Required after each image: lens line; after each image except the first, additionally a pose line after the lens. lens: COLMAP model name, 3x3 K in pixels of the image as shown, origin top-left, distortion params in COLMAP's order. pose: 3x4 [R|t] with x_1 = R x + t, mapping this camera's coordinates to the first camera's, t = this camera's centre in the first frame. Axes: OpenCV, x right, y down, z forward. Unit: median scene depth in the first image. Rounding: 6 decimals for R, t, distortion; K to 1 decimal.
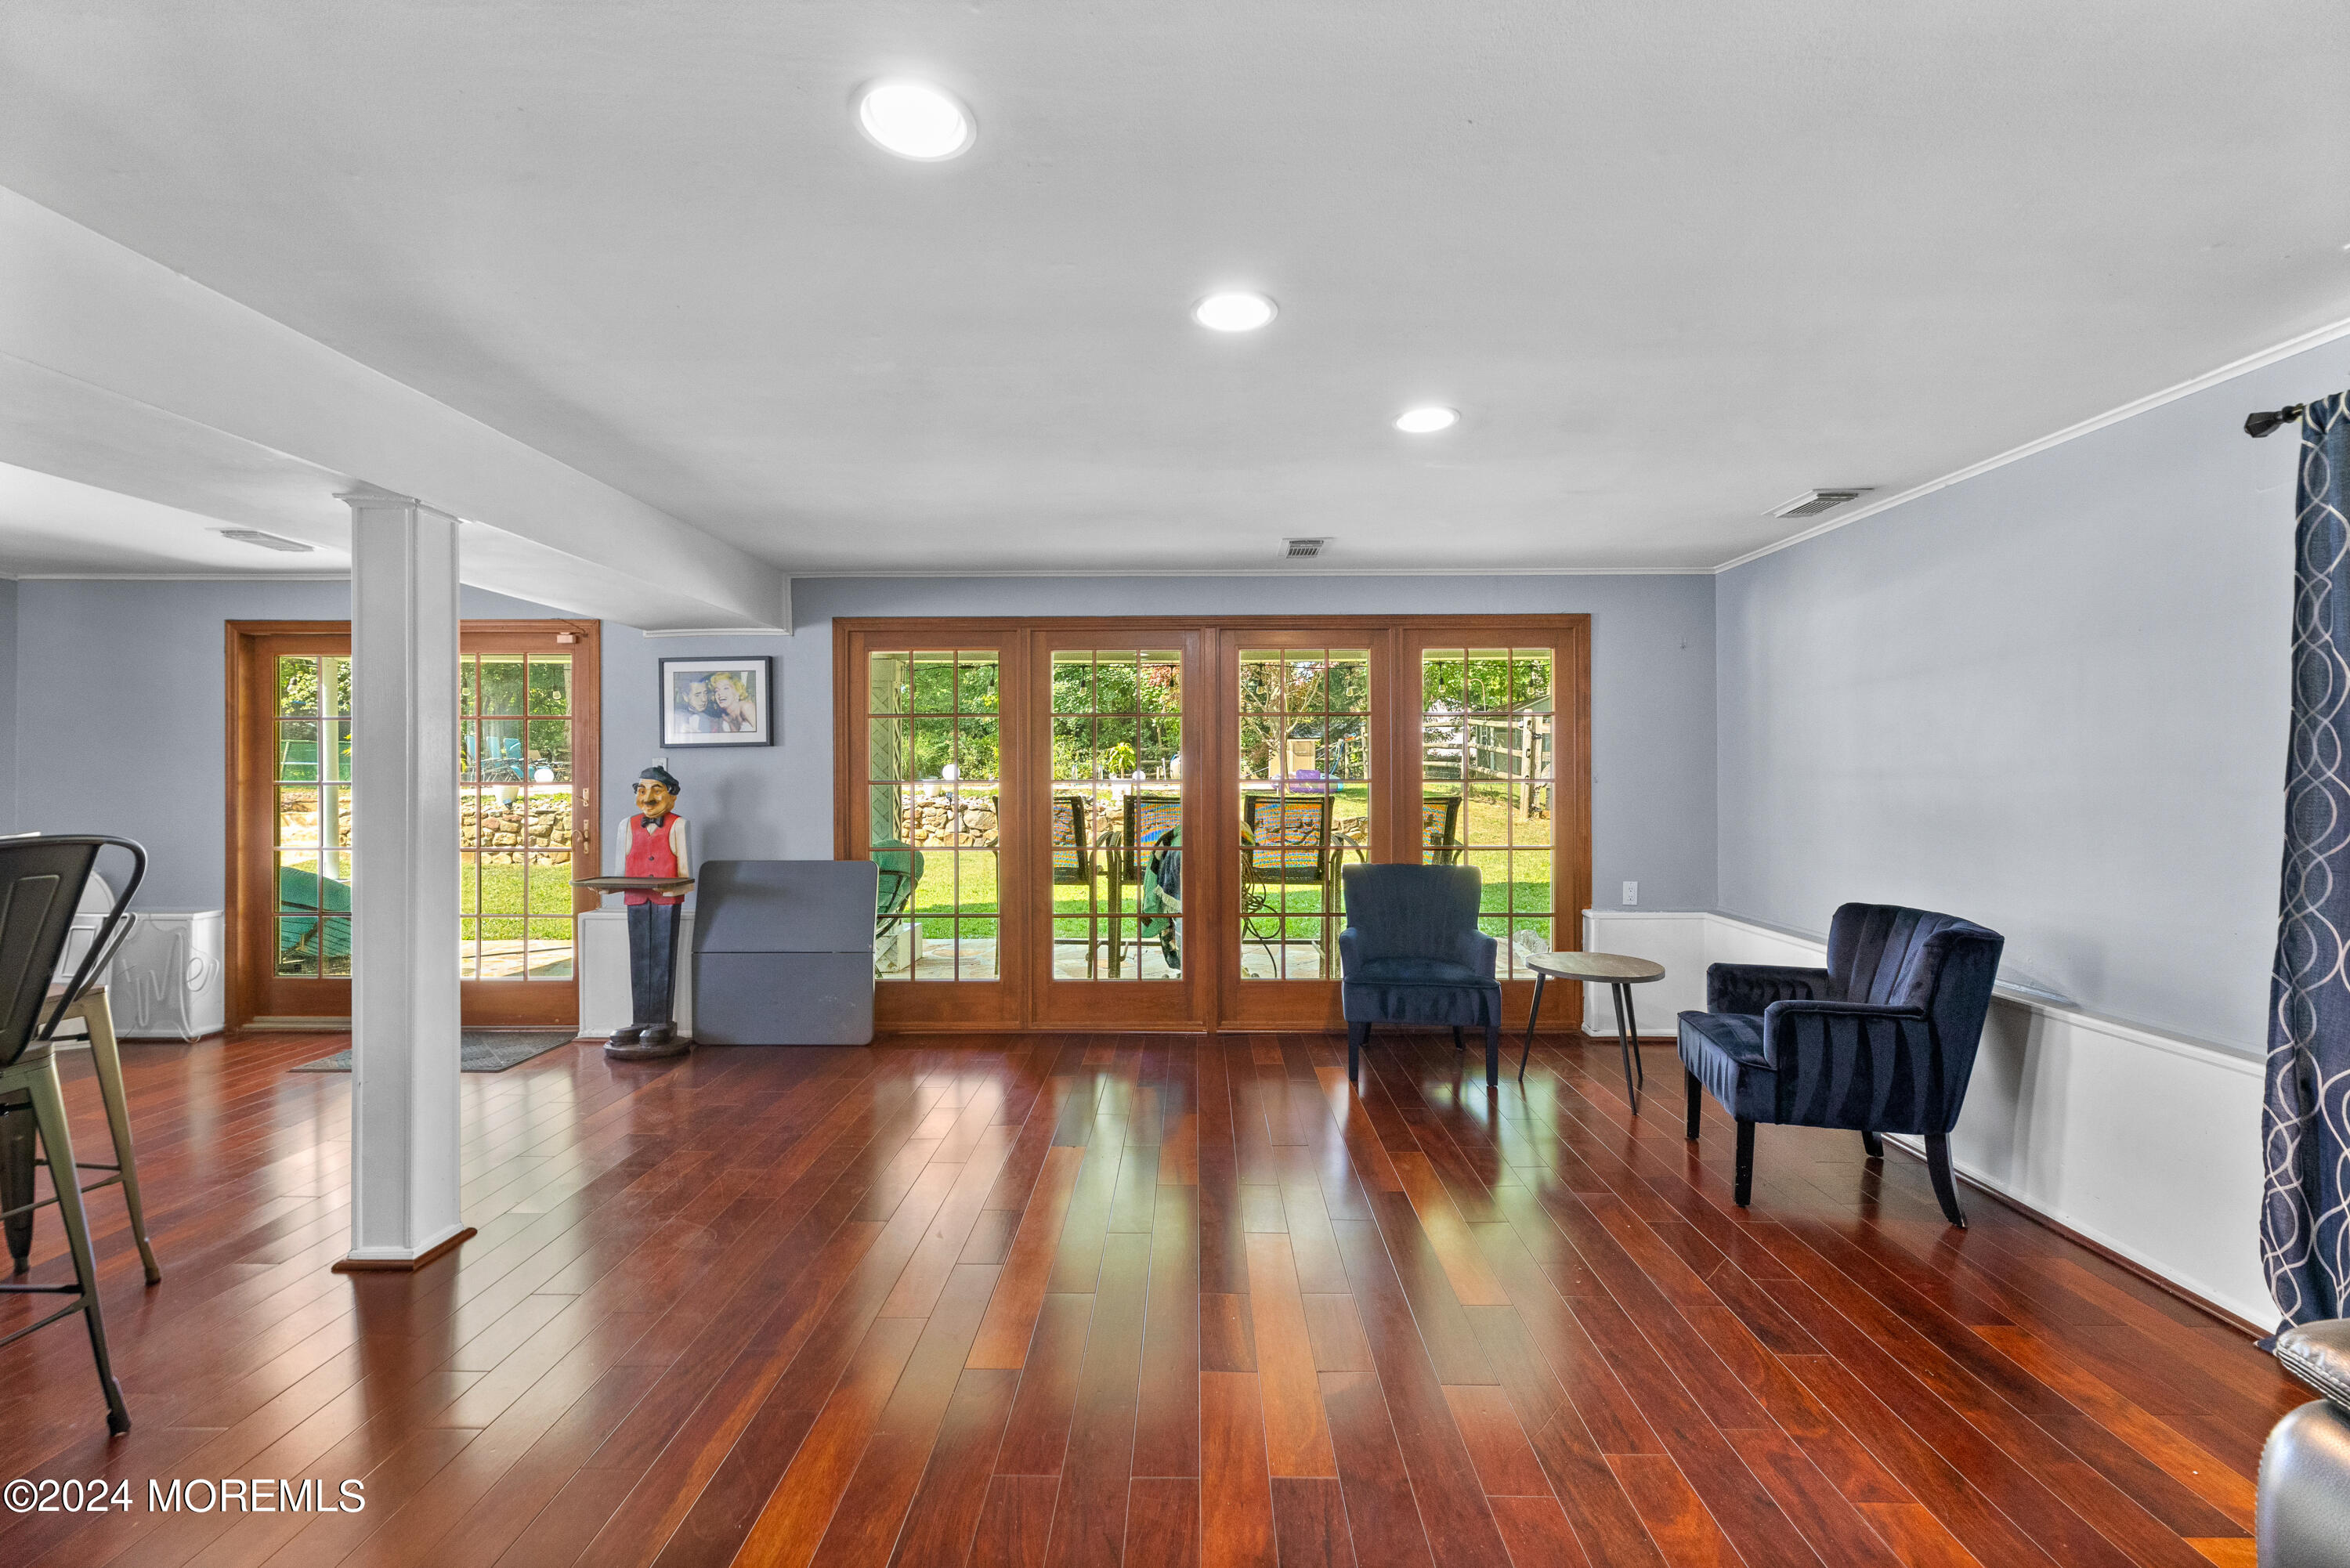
lens RADIAL K [[950.3, 0, 1177.8], [0, 950.3, 765.9], [0, 0, 1]] dist [0.000376, -0.000083]
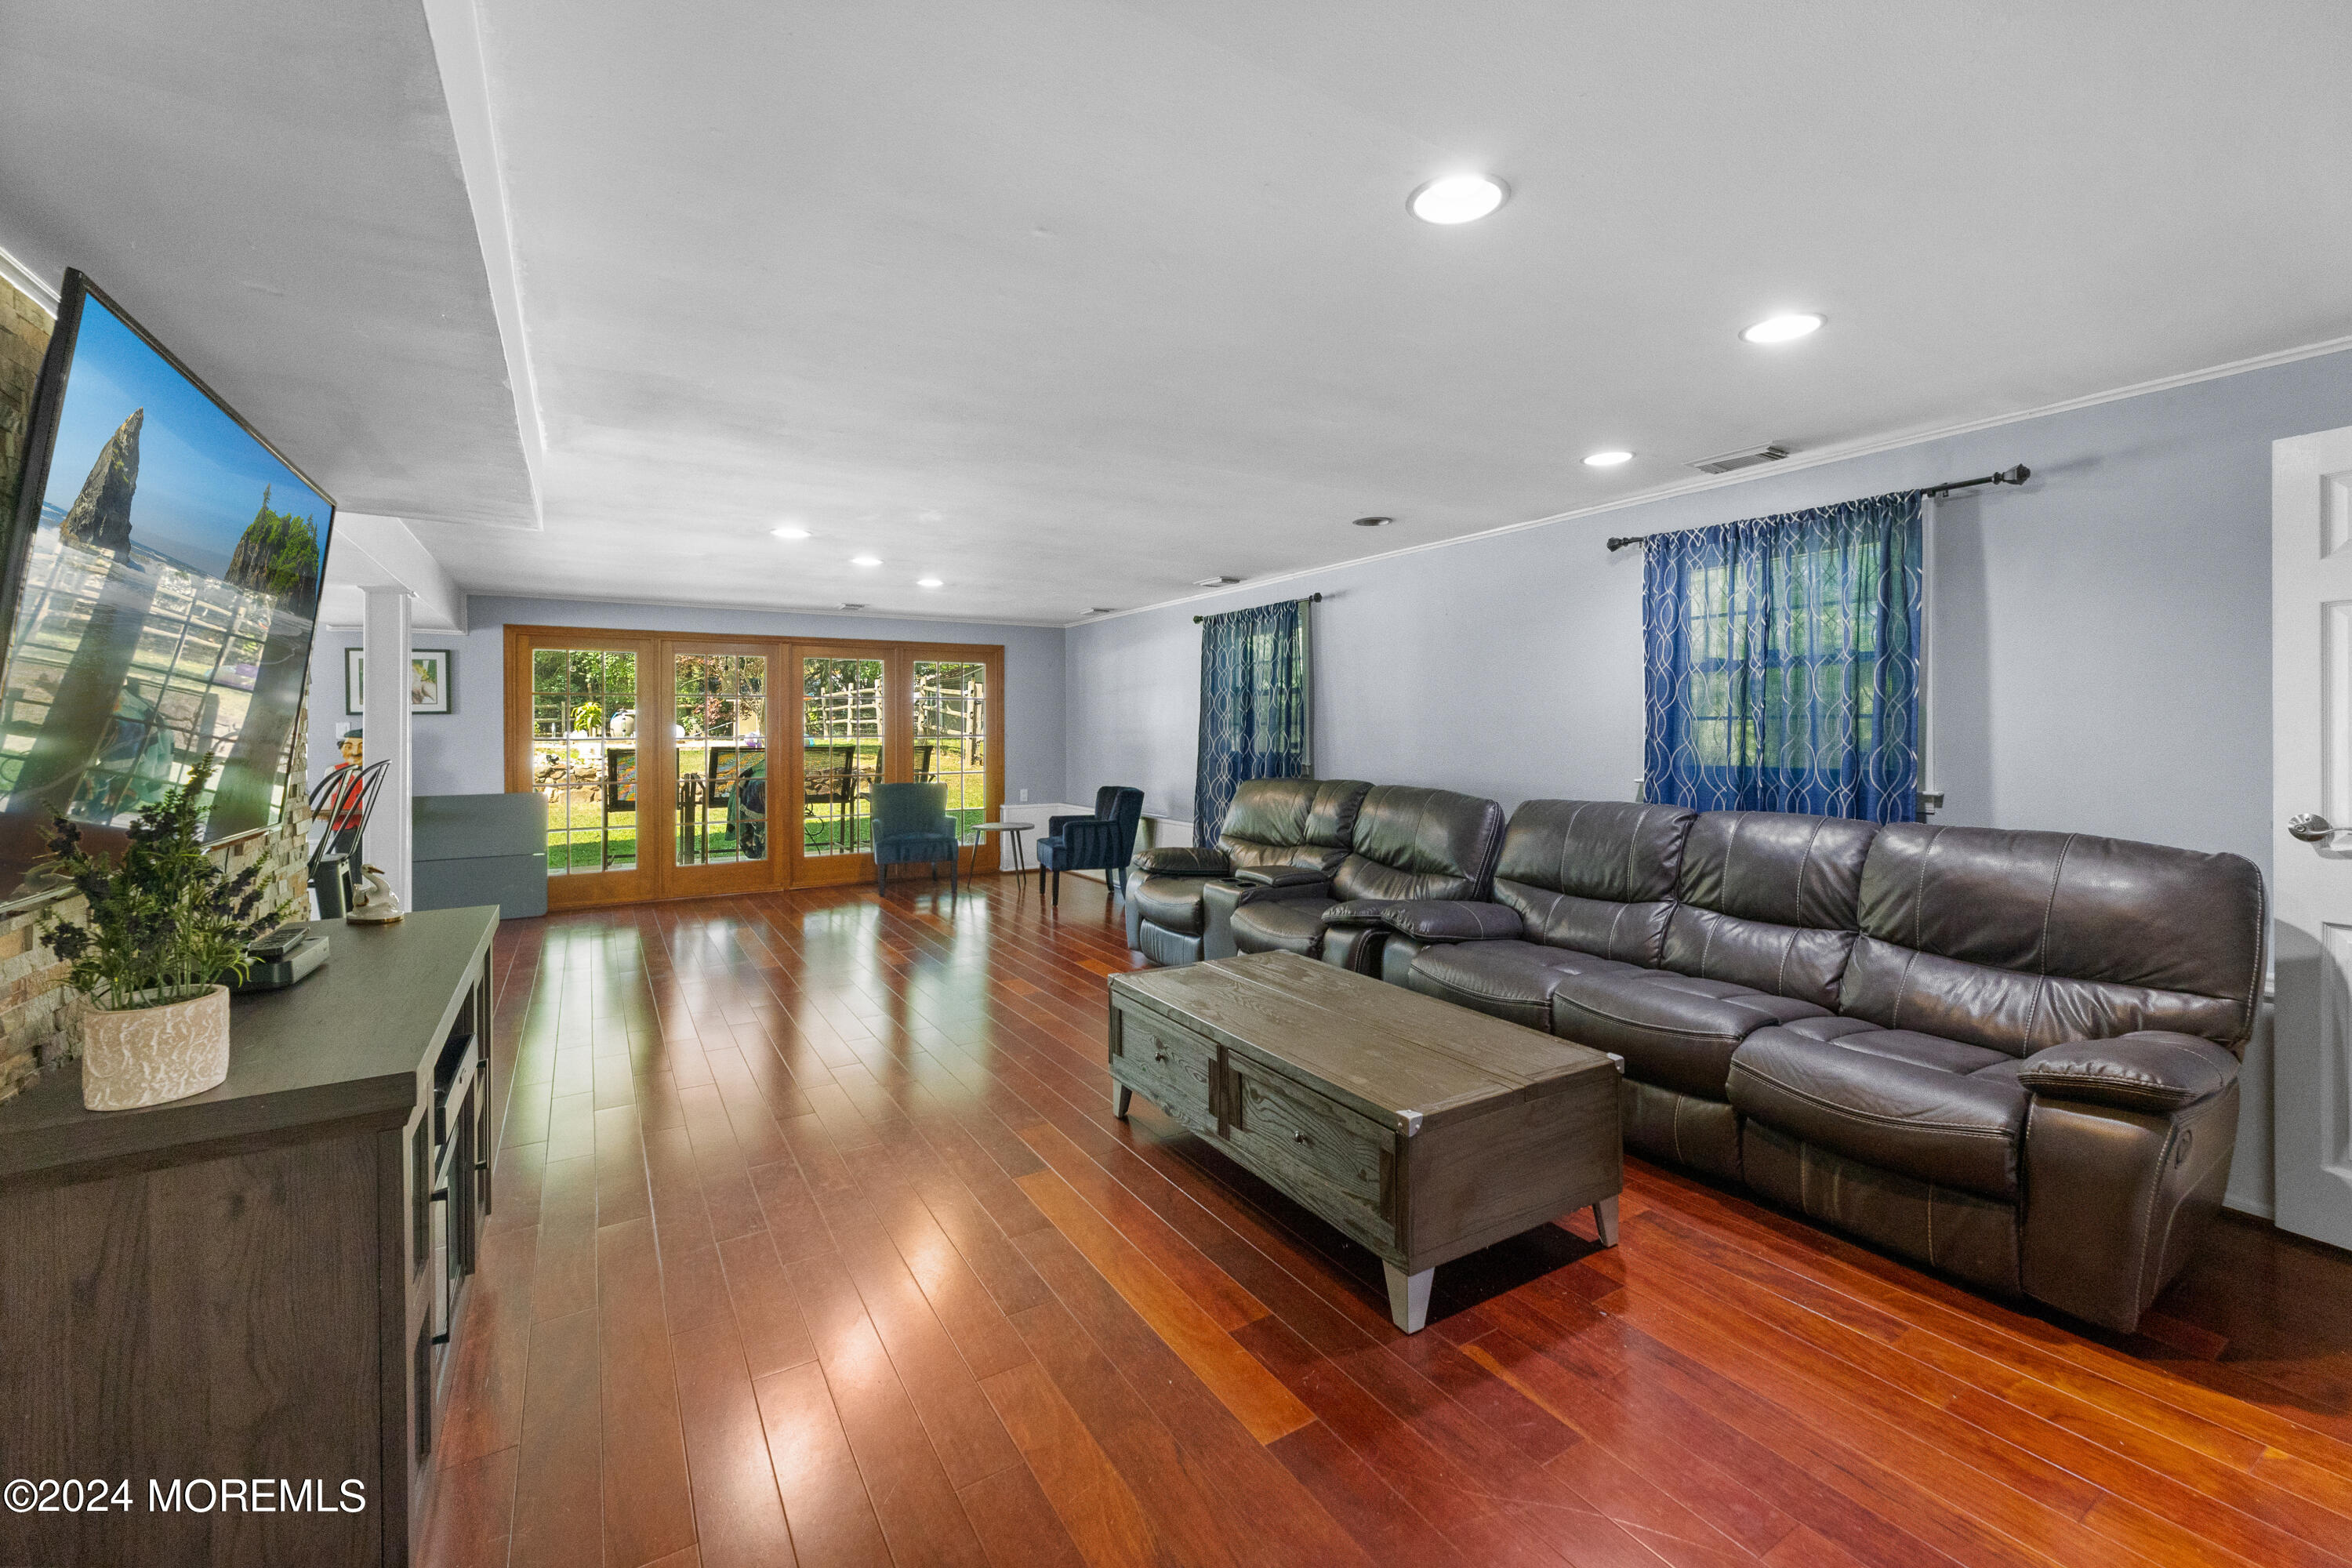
lens RADIAL K [[963.2, 0, 1182.8], [0, 963.2, 715.9], [0, 0, 1]] dist [0.000333, -0.000015]
pose [[0.842132, 0.005403, 0.539245, -0.290322], [-0.000459, 0.999957, -0.009302, -0.005745], [-0.539272, 0.007586, 0.842098, -0.782359]]
